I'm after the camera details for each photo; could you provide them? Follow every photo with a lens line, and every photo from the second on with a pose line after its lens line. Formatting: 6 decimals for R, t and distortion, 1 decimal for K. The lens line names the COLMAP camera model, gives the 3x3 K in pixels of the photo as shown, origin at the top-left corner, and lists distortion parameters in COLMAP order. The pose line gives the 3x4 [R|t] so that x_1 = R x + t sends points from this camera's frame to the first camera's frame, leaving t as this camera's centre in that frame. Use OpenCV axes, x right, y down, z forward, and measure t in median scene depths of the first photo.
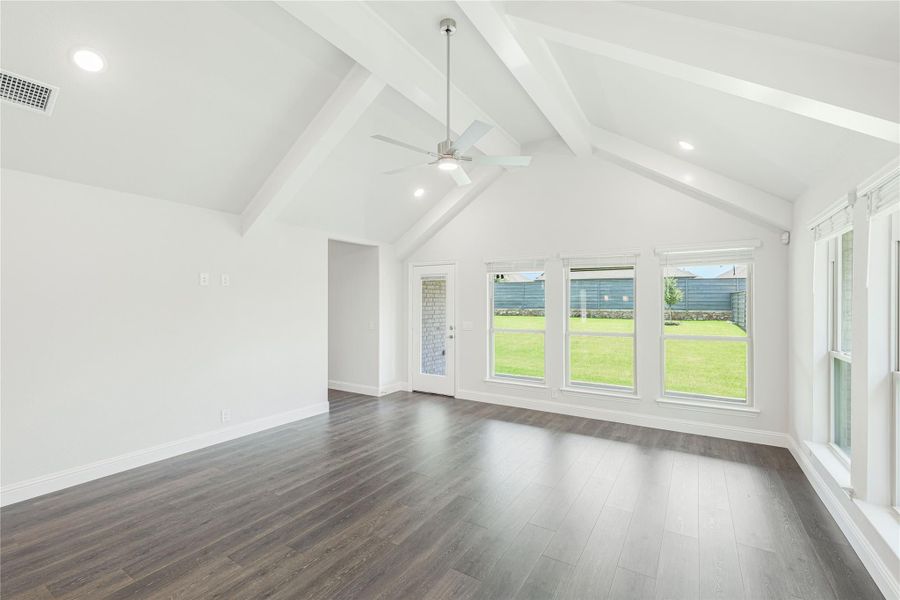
lens RADIAL K [[390.9, 0, 456.1], [0, 390.9, 302.1], [0, 0, 1]] dist [0.000712, 0.000063]
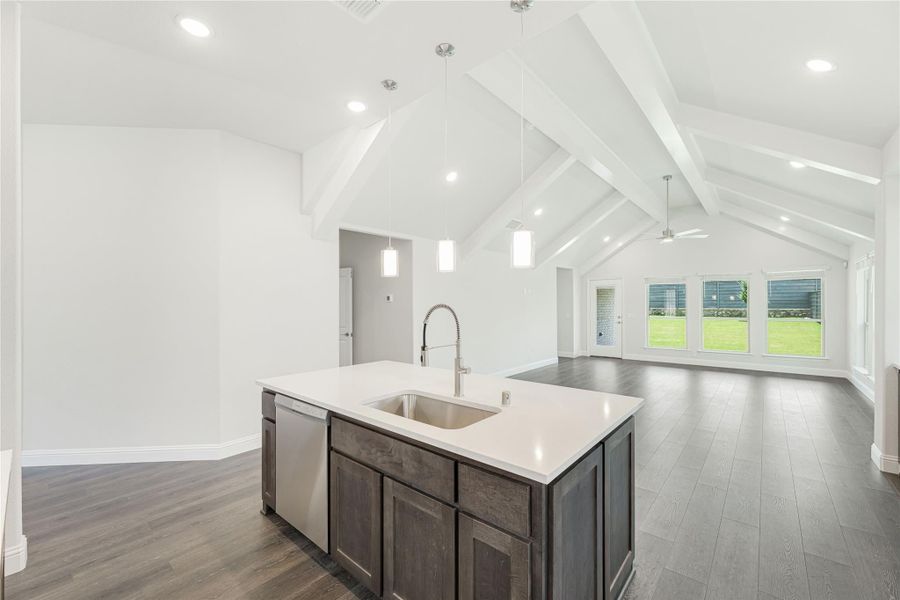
lens RADIAL K [[361.5, 0, 452.7], [0, 361.5, 308.7], [0, 0, 1]] dist [-0.001005, -0.000209]
pose [[0.986285, -0.008203, -0.164845, -0.456212], [0.010221, 0.999883, 0.011398, 0.004222], [0.164732, -0.012926, 0.986254, -0.638464]]
